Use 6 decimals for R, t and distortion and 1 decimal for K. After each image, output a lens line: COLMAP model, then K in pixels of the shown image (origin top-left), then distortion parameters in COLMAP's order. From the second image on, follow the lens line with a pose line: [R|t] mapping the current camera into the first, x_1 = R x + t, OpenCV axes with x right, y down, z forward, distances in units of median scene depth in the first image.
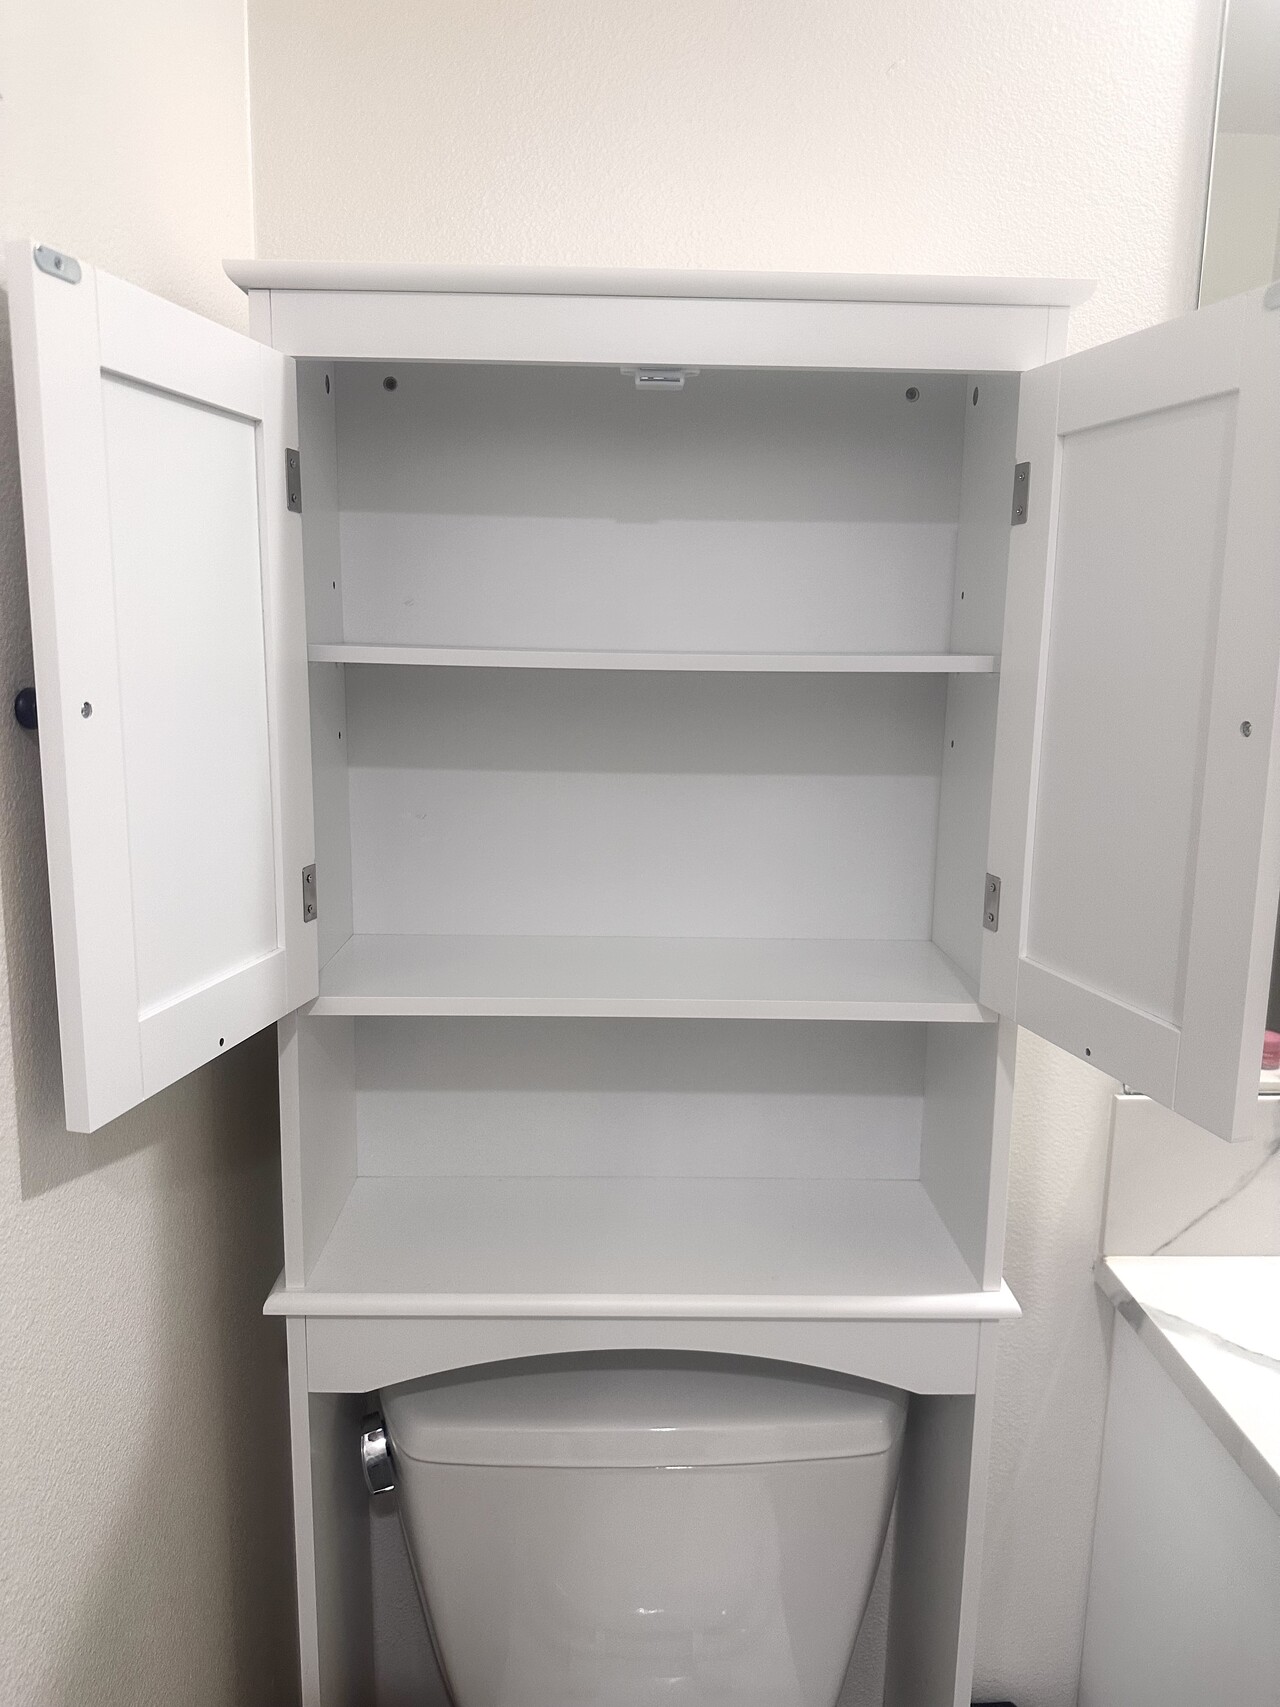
lens RADIAL K [[1181.6, 0, 640.0], [0, 1181.6, 853.5], [0, 0, 1]] dist [-0.003994, -0.000678]
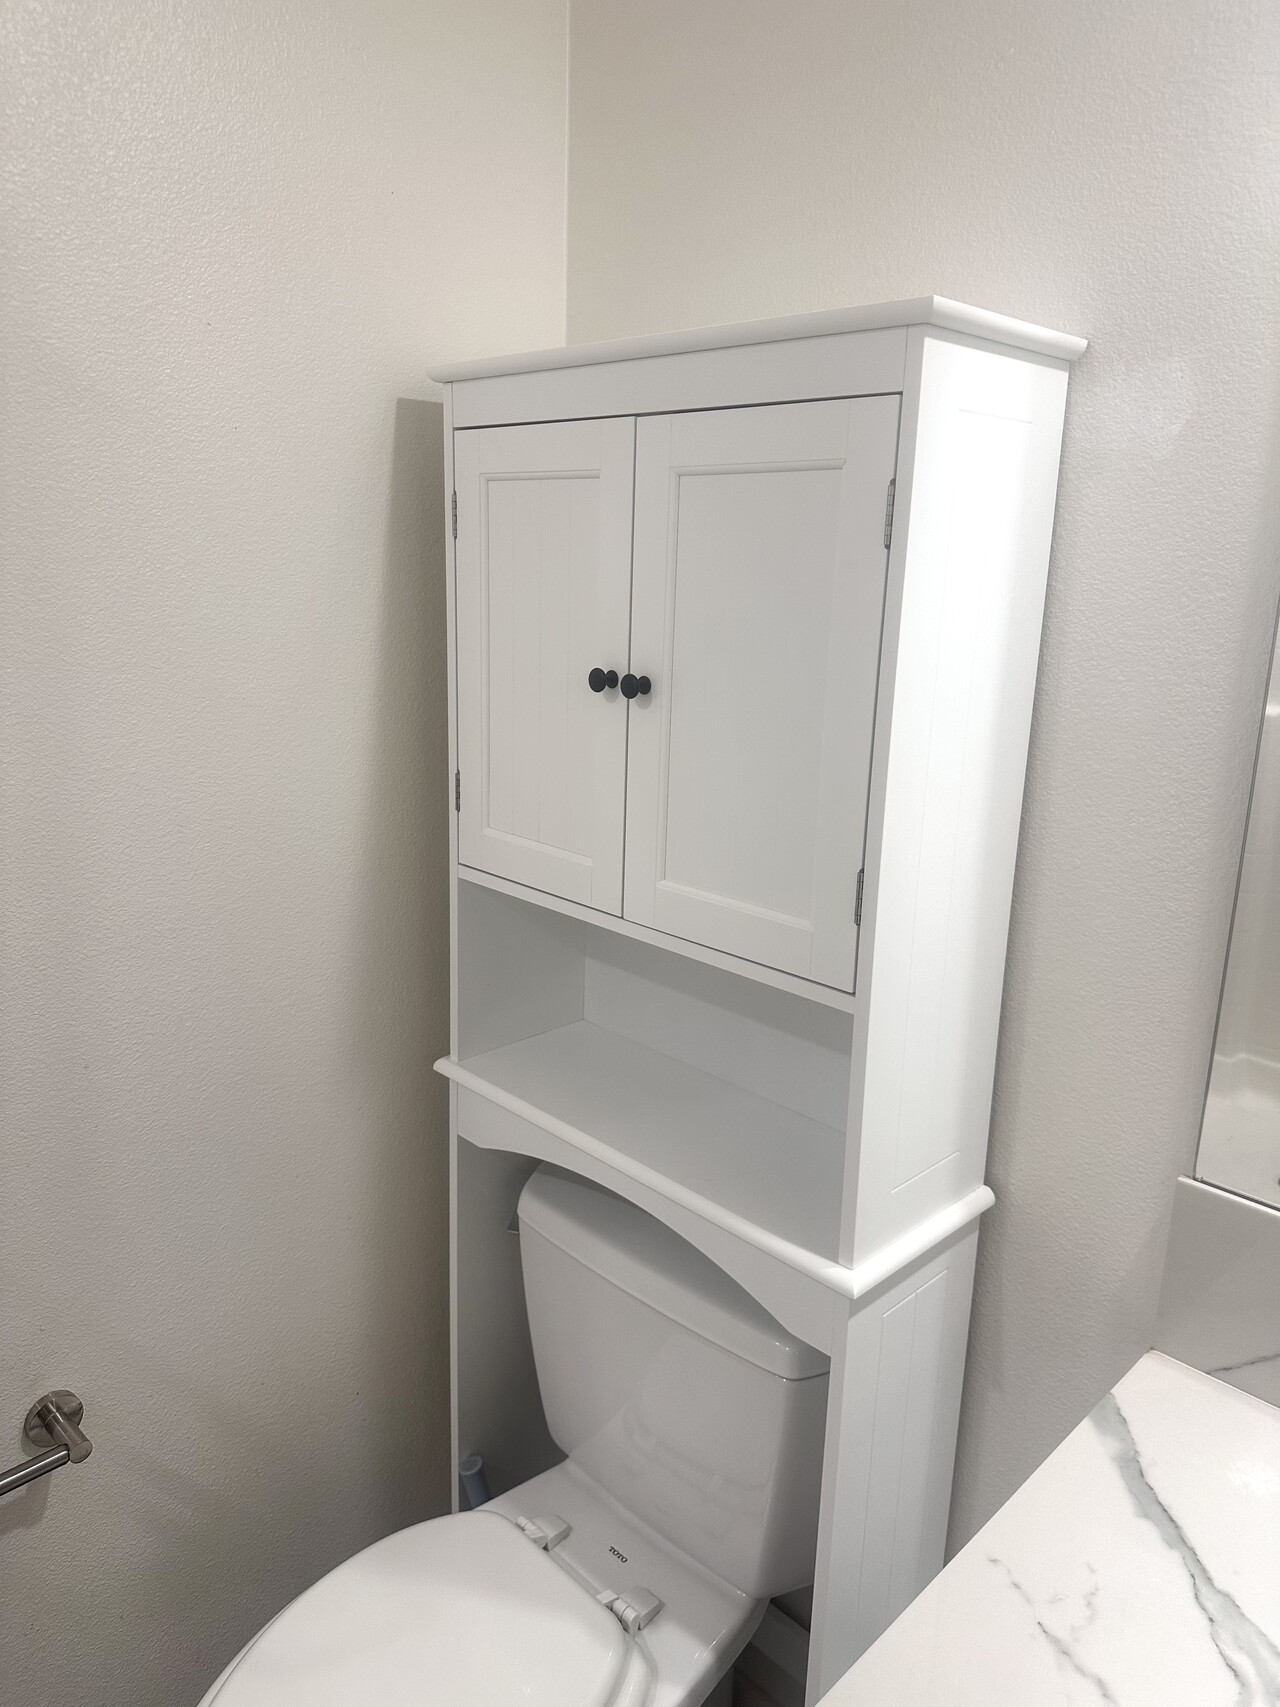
lens RADIAL K [[1208.6, 0, 678.1], [0, 1208.6, 849.7], [0, 0, 1]] dist [0.002086, 0.002863]
pose [[0.702206, 0.178740, -0.689173, 0.815545], [-0.149318, 0.983419, 0.102912, -0.078805], [0.696140, 0.030640, 0.717252, 0.102783]]
